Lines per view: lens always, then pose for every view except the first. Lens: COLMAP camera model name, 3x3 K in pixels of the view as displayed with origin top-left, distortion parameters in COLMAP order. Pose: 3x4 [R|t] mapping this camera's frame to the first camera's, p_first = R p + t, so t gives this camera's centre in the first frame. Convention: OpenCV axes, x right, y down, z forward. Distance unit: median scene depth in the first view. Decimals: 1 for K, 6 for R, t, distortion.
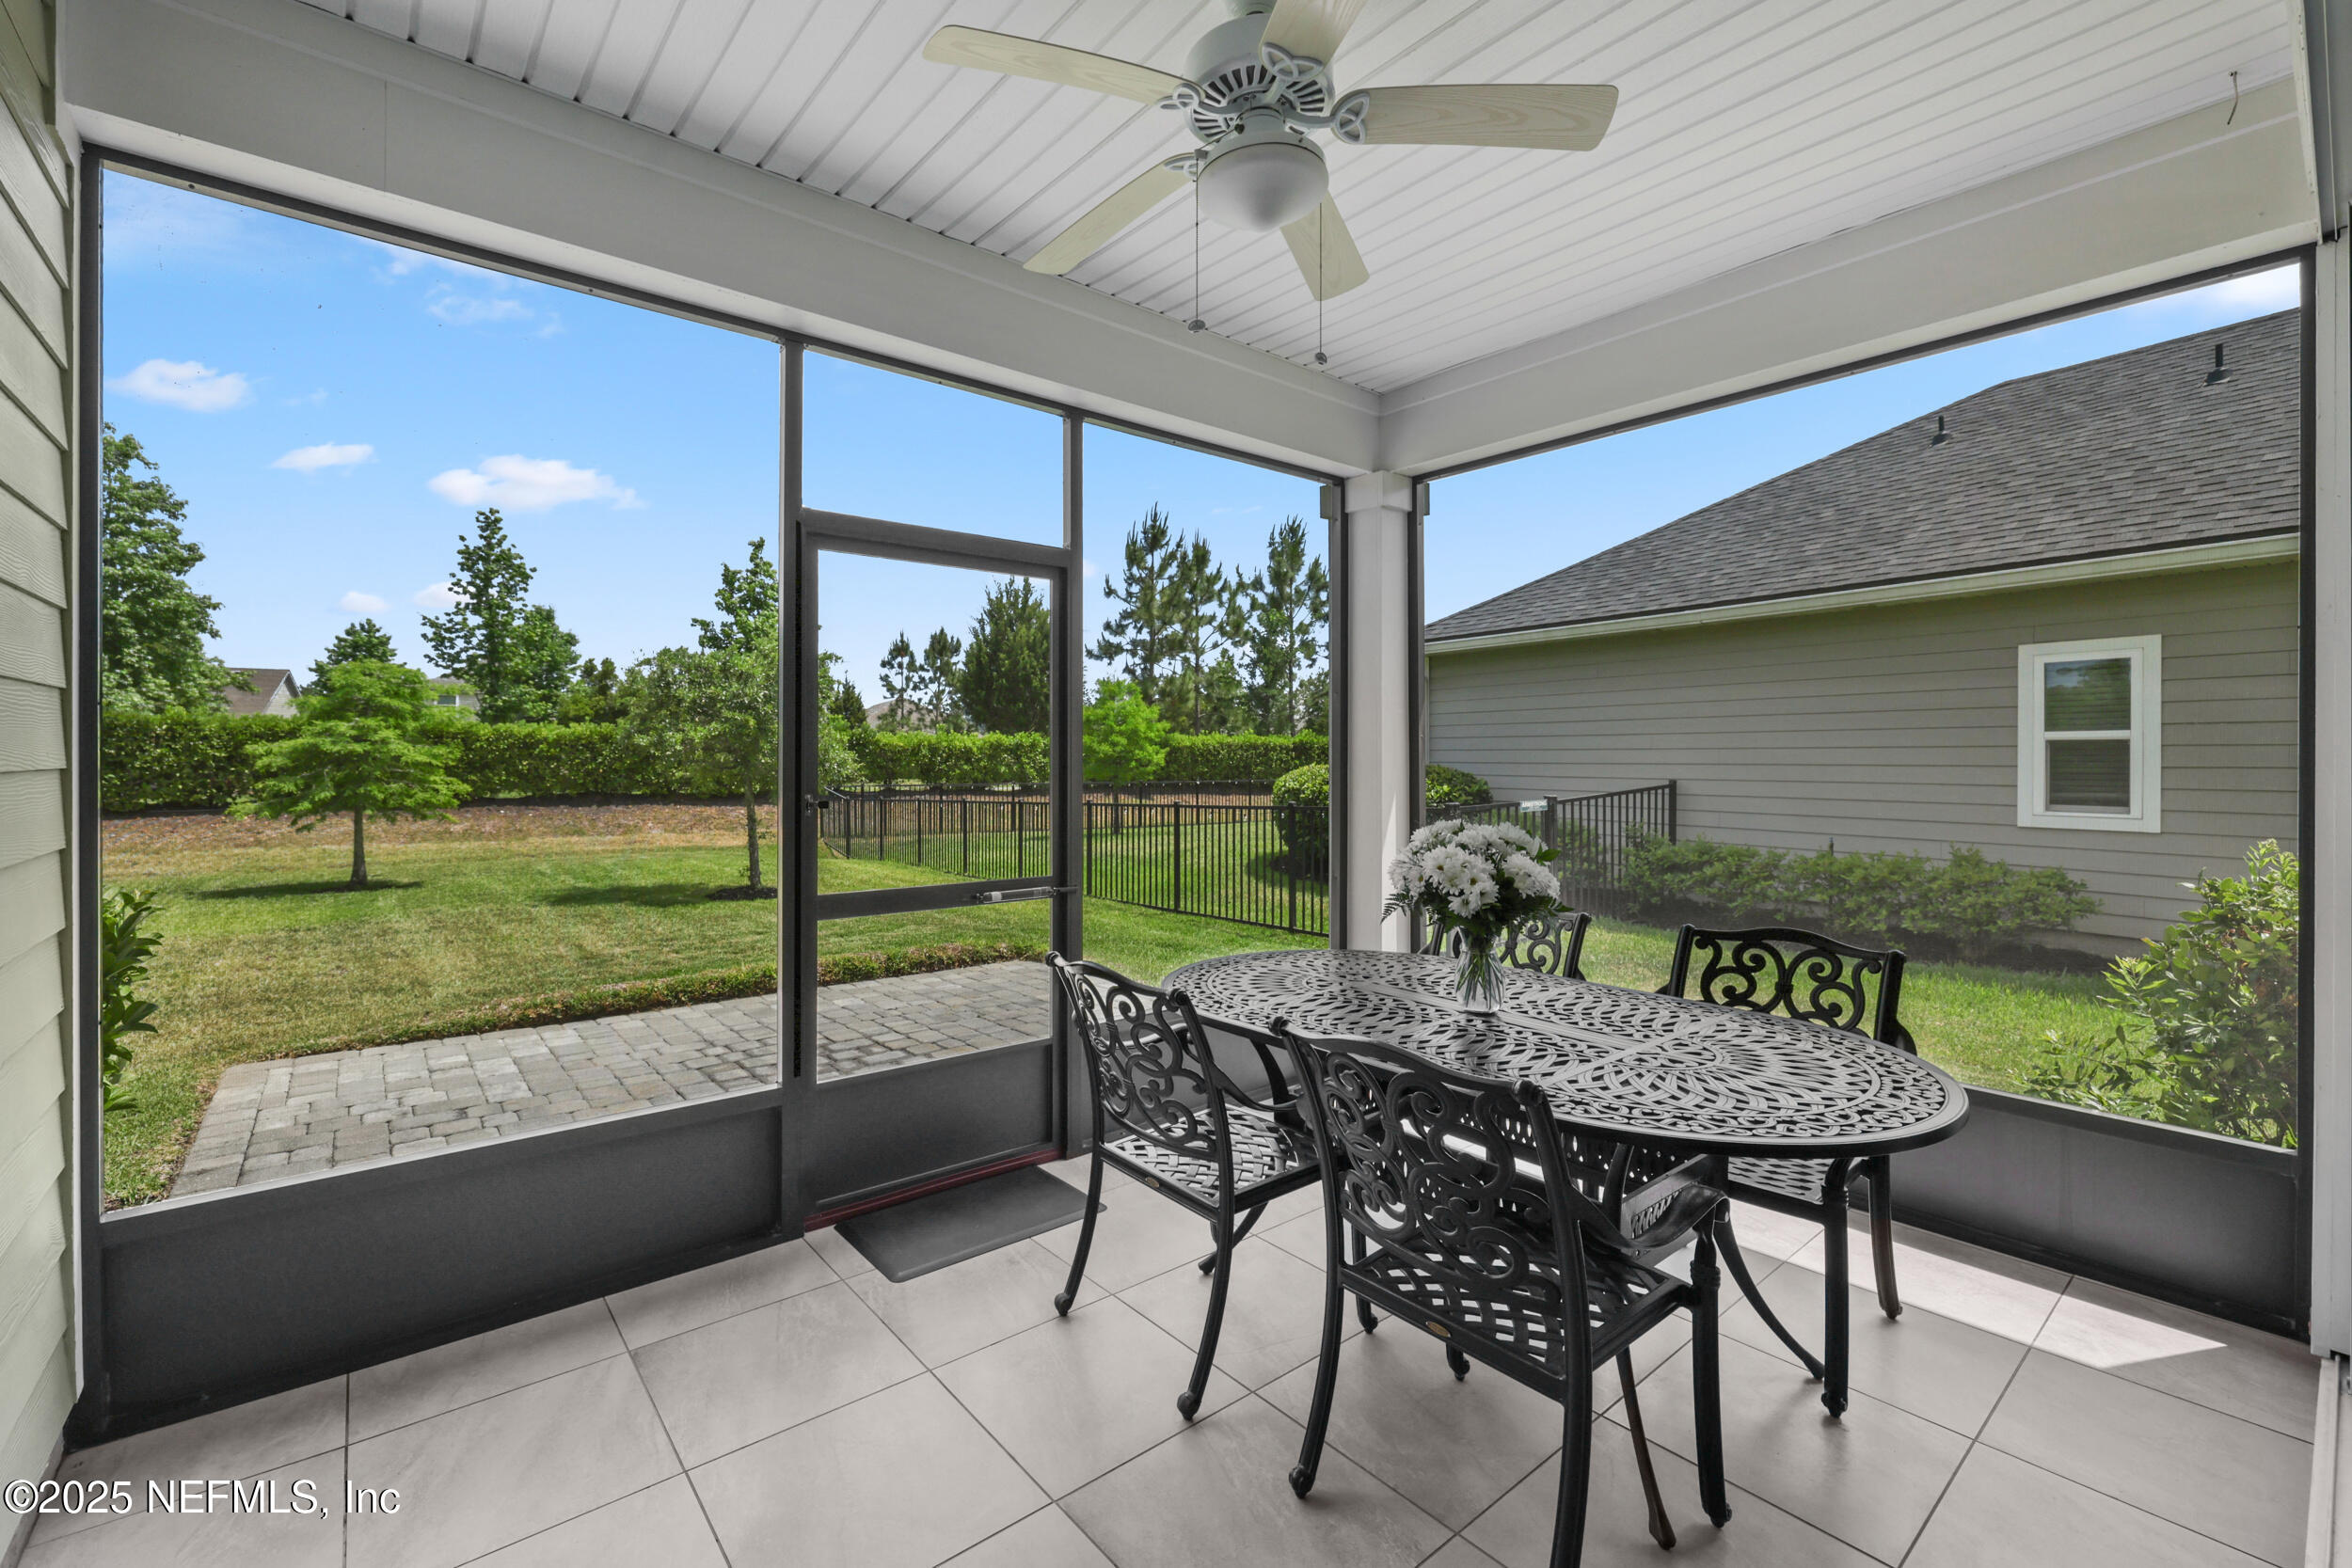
lens RADIAL K [[997.0, 0, 1150.3], [0, 997.0, 750.4], [0, 0, 1]] dist [-0.000513, 0.000053]
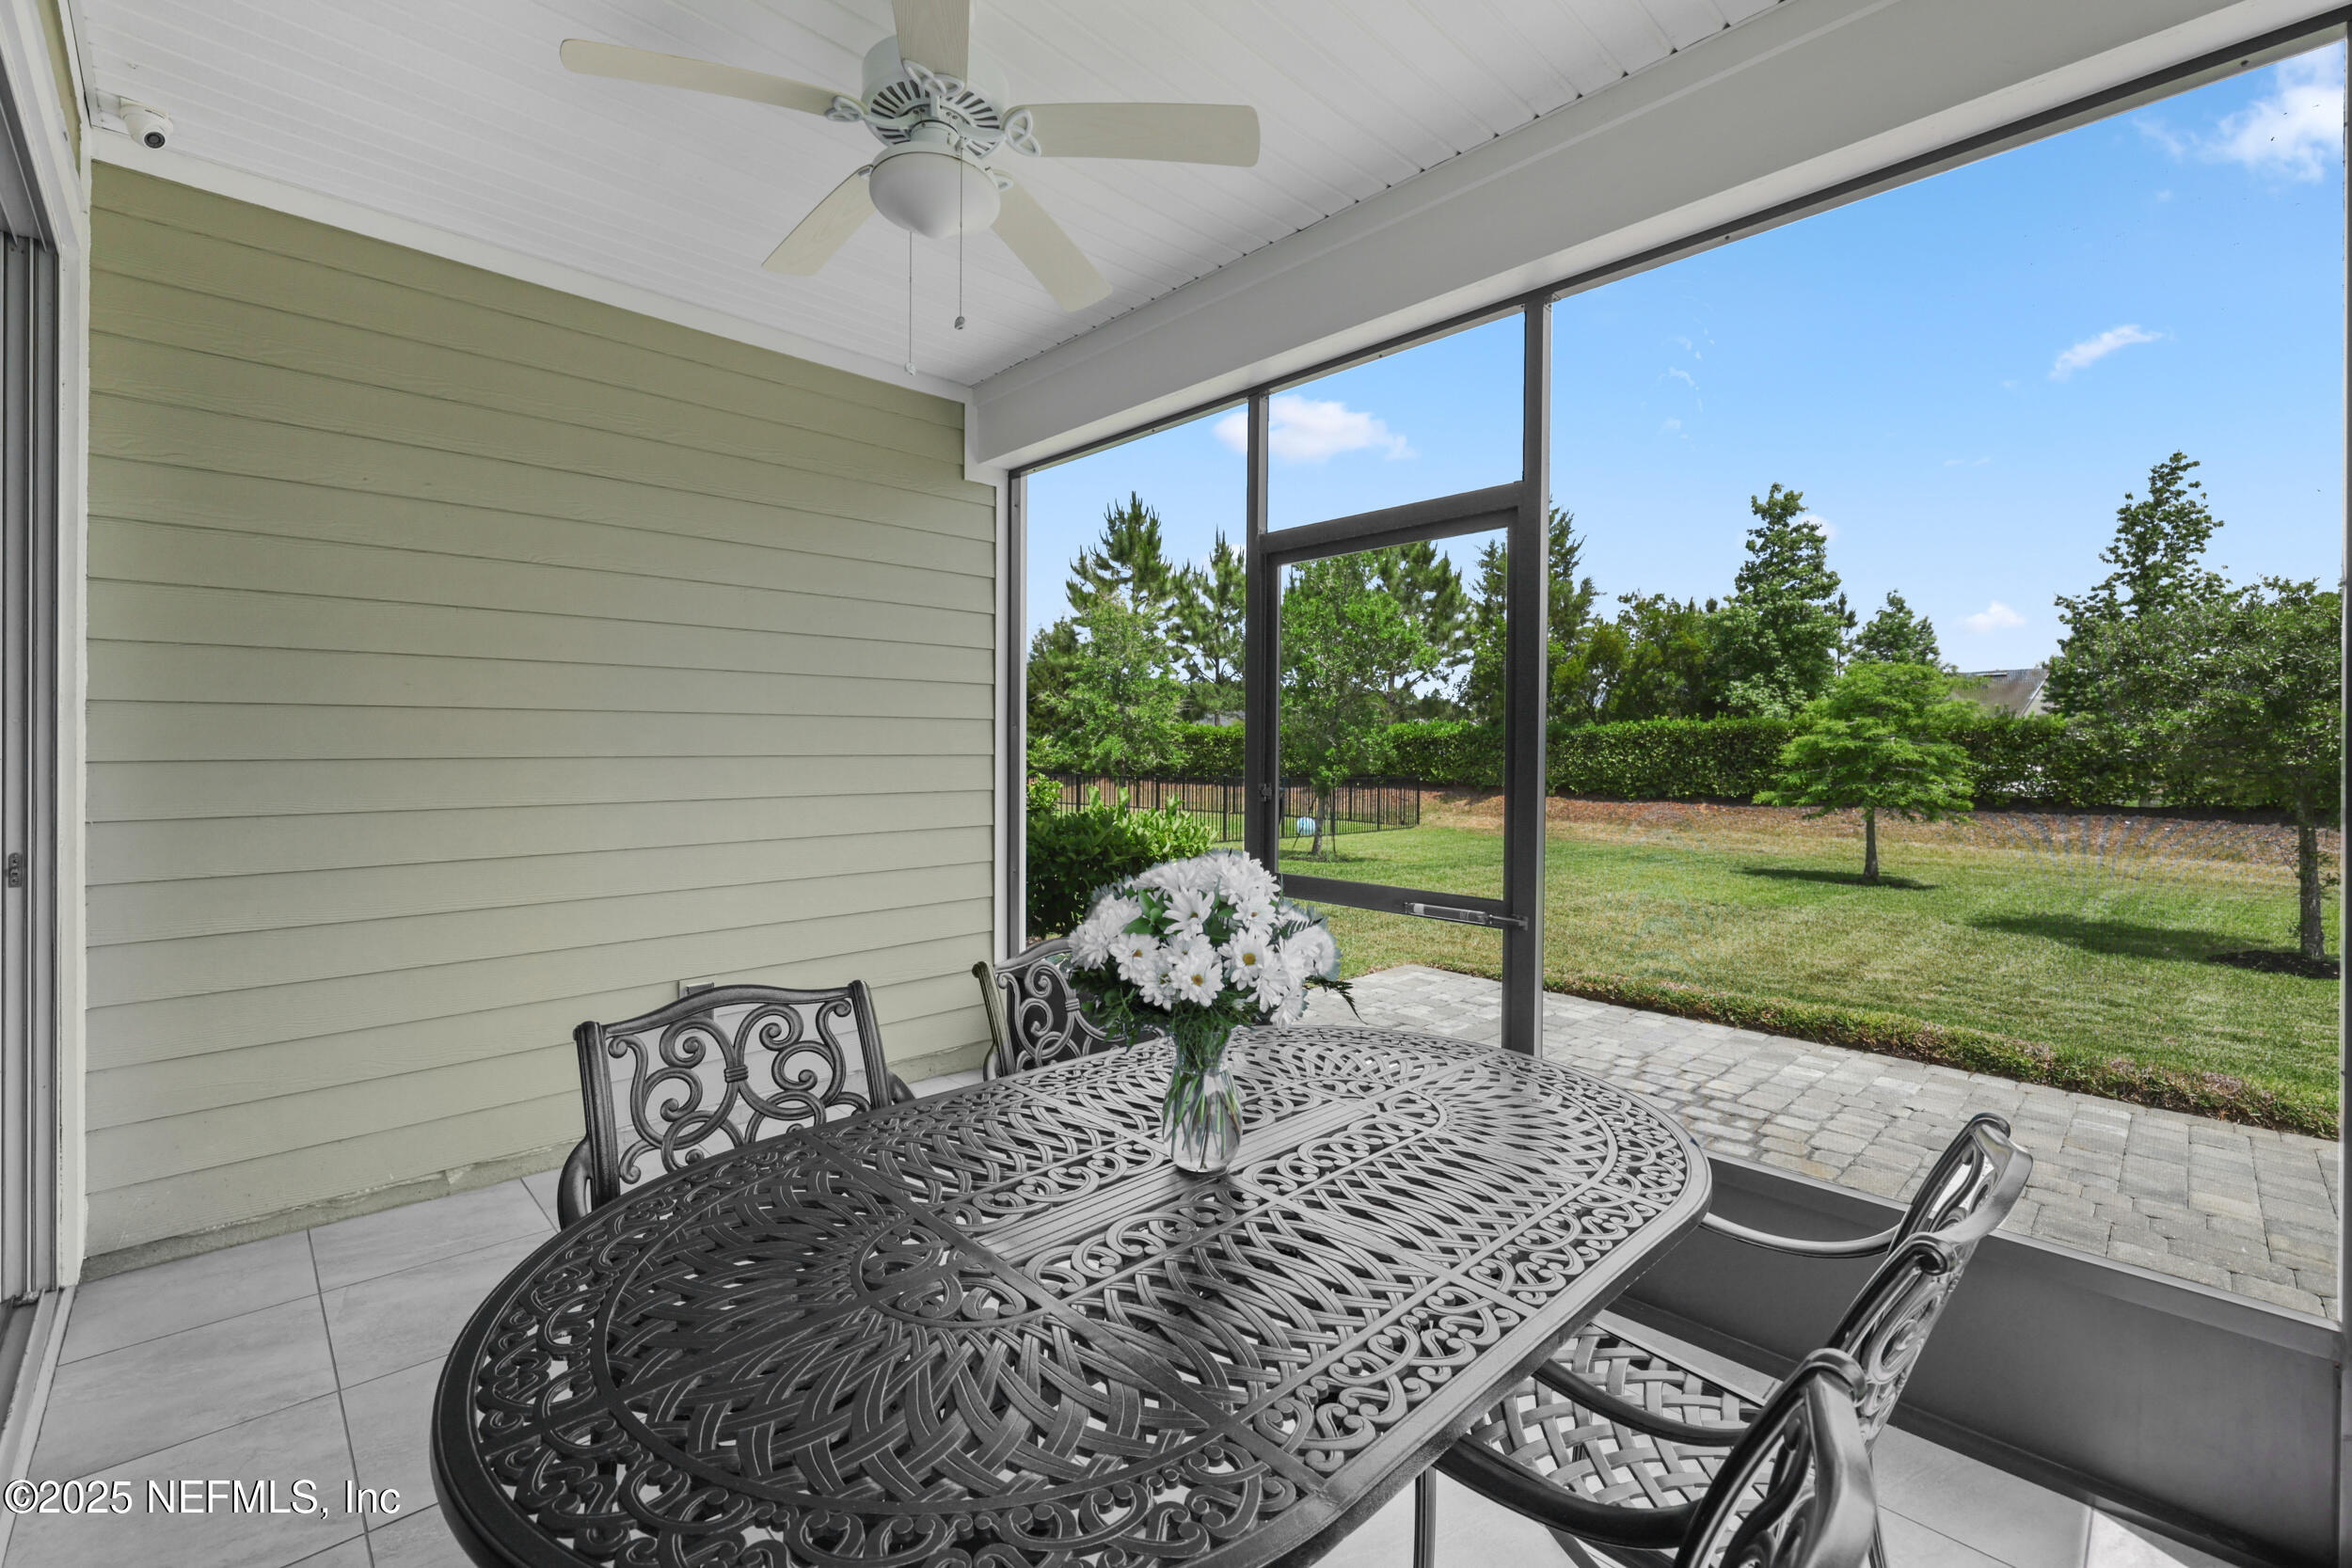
lens RADIAL K [[997.0, 0, 1150.3], [0, 997.0, 750.4], [0, 0, 1]] dist [-0.000513, 0.000053]
pose [[0.067710, -0.003141, -0.997700, 0.178796], [0.002444, 0.999993, -0.002982, 0.002303], [0.997702, -0.002237, 0.067717, 0.178430]]
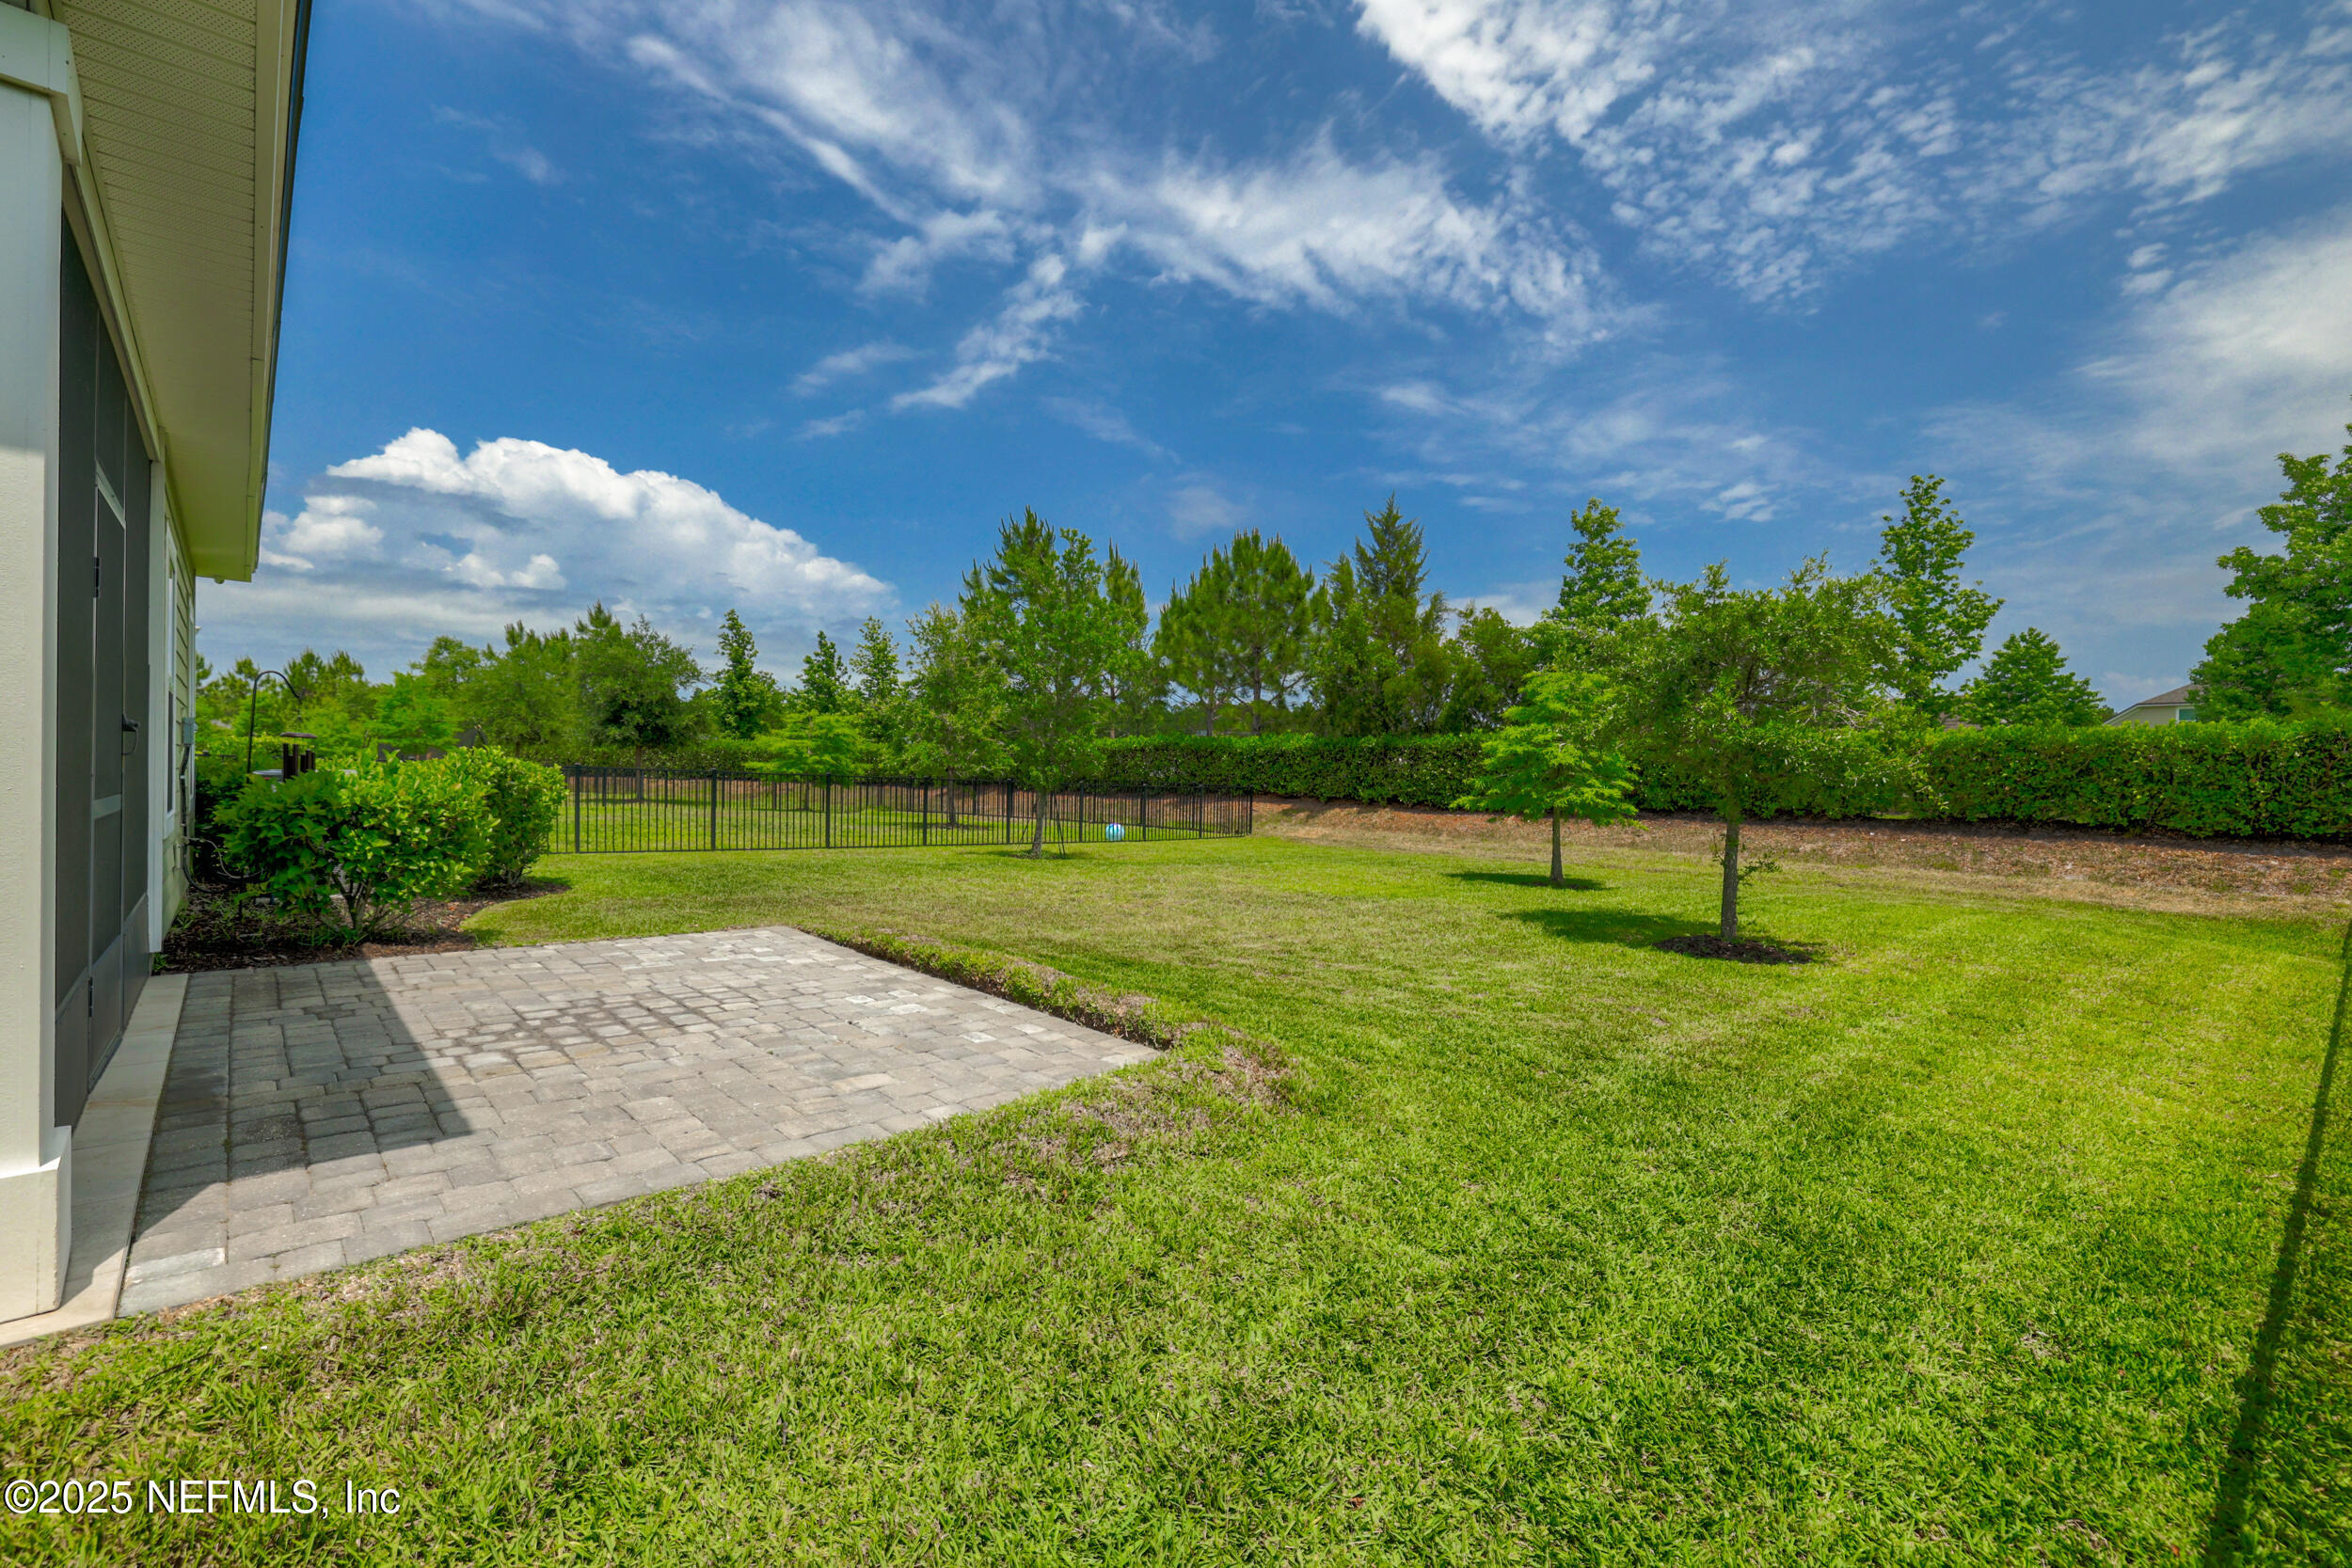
lens RADIAL K [[998.4, 0, 1135.8], [0, 998.4, 777.2], [0, 0, 1]] dist [-0.016745, -0.000055]
pose [[0.045523, 0.003940, -0.998956, 0.234489], [-0.007933, 0.999962, 0.003583, 0.022262], [0.998932, 0.007762, 0.045552, 0.485633]]
